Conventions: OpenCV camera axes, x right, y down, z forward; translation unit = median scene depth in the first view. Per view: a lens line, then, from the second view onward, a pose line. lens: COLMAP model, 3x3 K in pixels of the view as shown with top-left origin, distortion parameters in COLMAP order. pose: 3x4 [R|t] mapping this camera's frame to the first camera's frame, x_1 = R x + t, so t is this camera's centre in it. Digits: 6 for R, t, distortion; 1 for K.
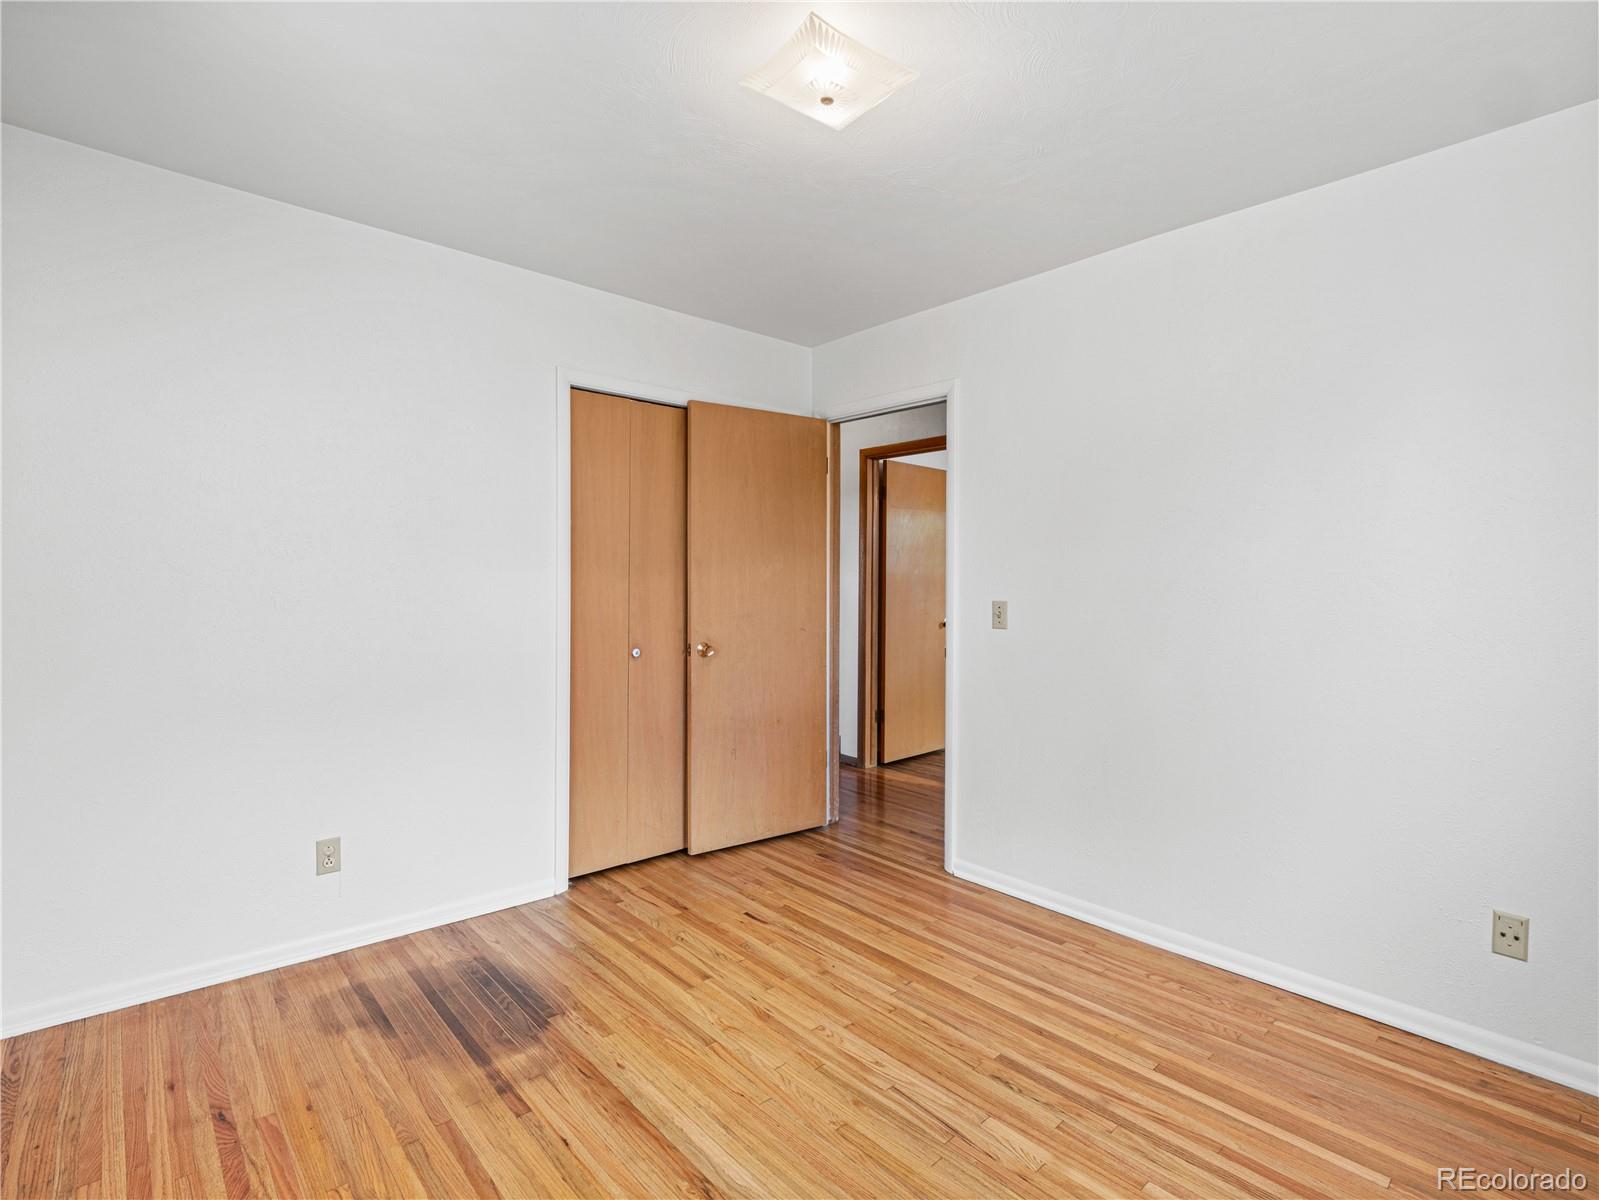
lens RADIAL K [[785.4, 0, 799.9], [0, 785.4, 576.0], [0, 0, 1]] dist [-0.010126, 0.000198]
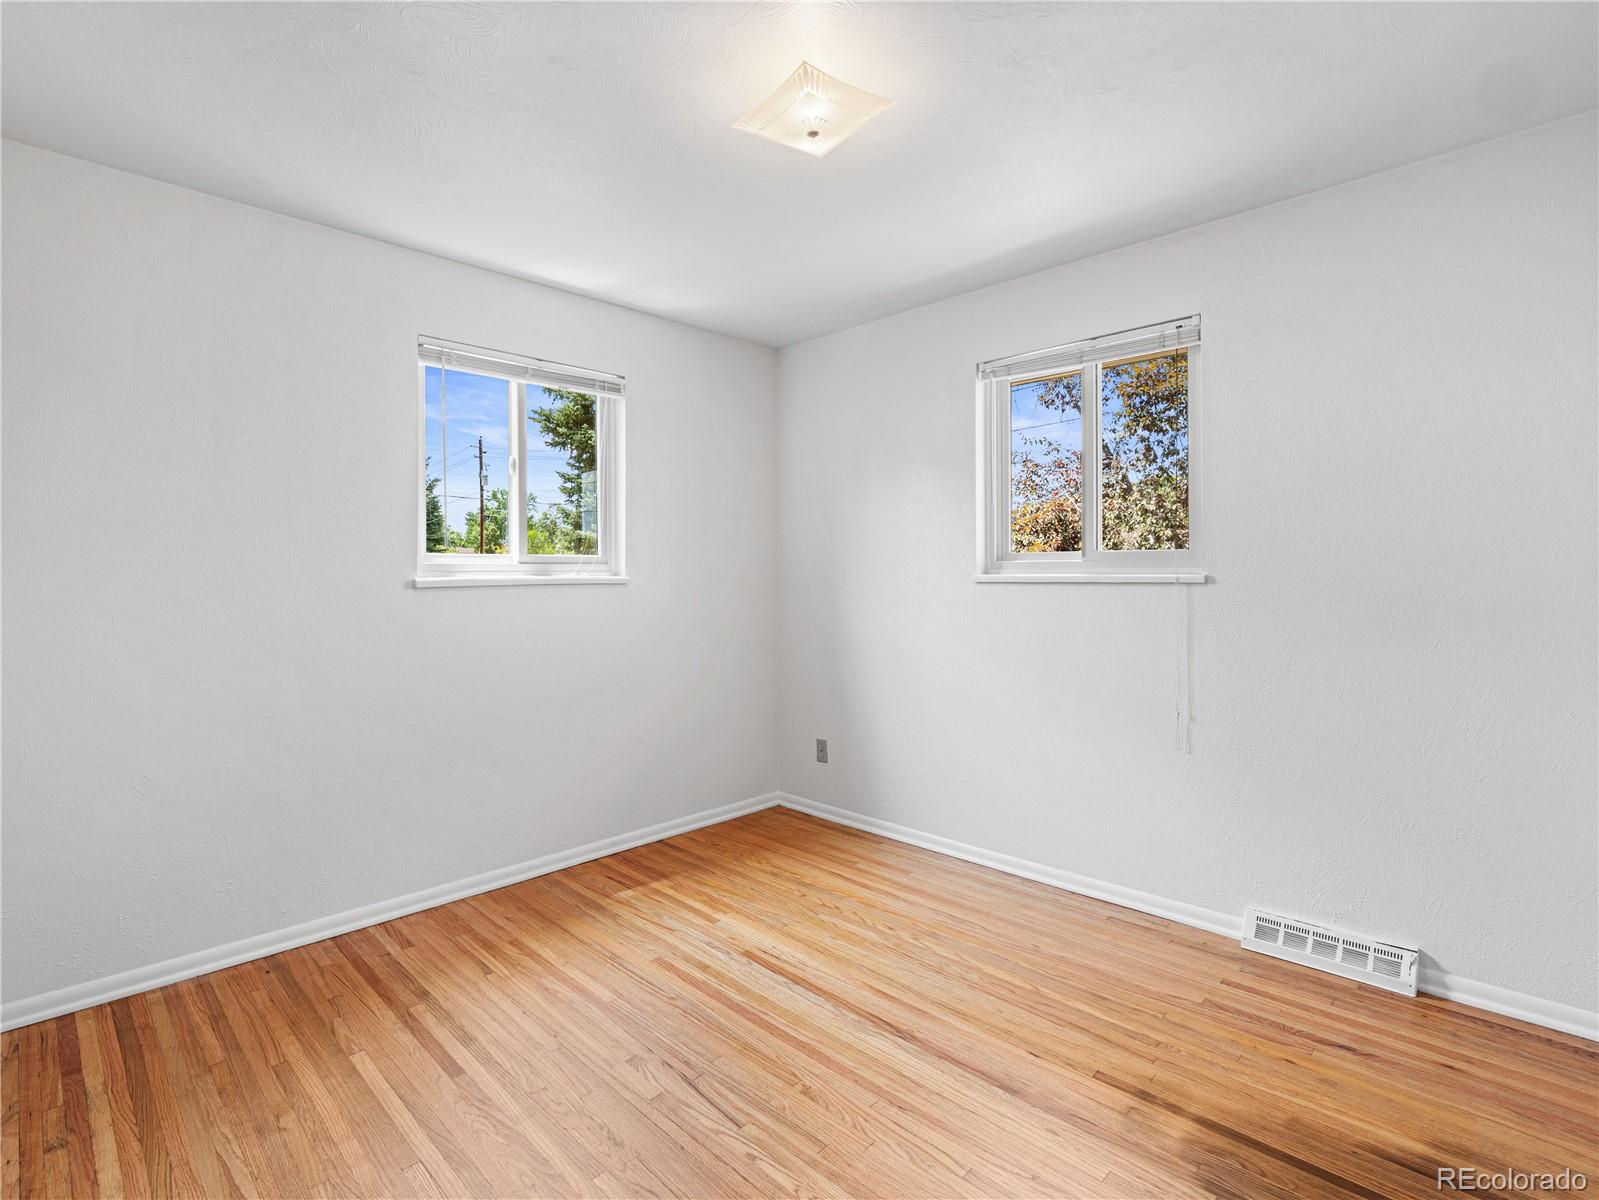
lens RADIAL K [[785.4, 0, 799.9], [0, 785.4, 576.0], [0, 0, 1]] dist [-0.010126, 0.000198]
pose [[-0.998097, -0.004012, -0.061534, 0.112813], [-0.003898, 0.999990, -0.001981, 0.015877], [0.061541, -0.001738, -0.998103, 1.990513]]
